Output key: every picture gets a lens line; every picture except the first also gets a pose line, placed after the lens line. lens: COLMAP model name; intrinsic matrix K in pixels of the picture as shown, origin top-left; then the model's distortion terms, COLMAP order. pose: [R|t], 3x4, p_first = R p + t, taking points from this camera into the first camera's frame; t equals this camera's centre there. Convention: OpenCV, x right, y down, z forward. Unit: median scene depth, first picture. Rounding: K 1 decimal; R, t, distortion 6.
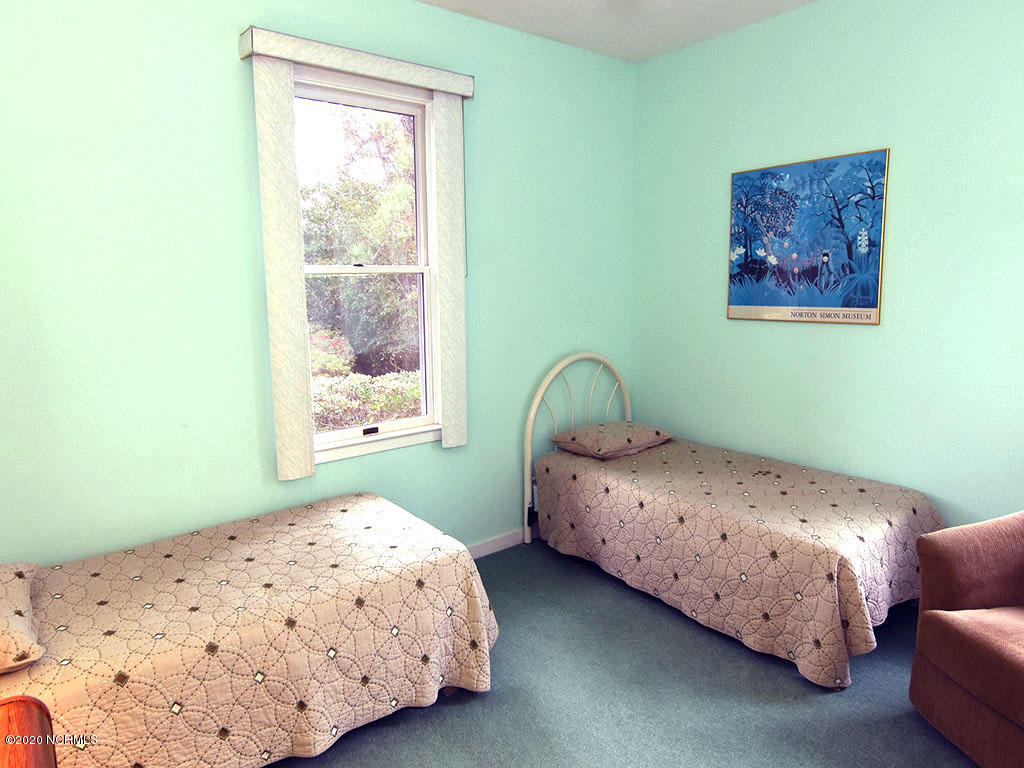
lens RADIAL K [[676.9, 0, 511.7], [0, 676.9, 370.5], [0, 0, 1]] dist [-0.002714, -0.000928]
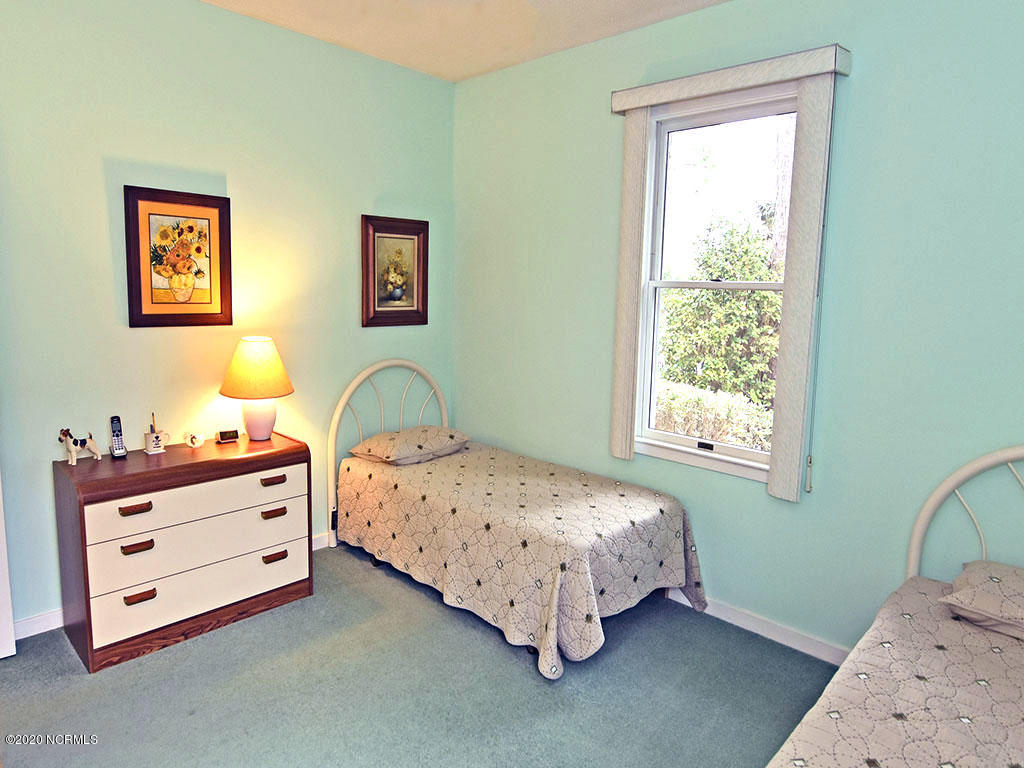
lens RADIAL K [[654.1, 0, 512.0], [0, 654.1, 384.0], [0, 0, 1]] dist [-0.000749, -0.000201]
pose [[0.095999, 0.162542, -0.982021, 0.889042], [-0.173089, 0.974272, 0.144339, -0.115671], [0.980216, 0.156121, 0.121663, 0.740104]]
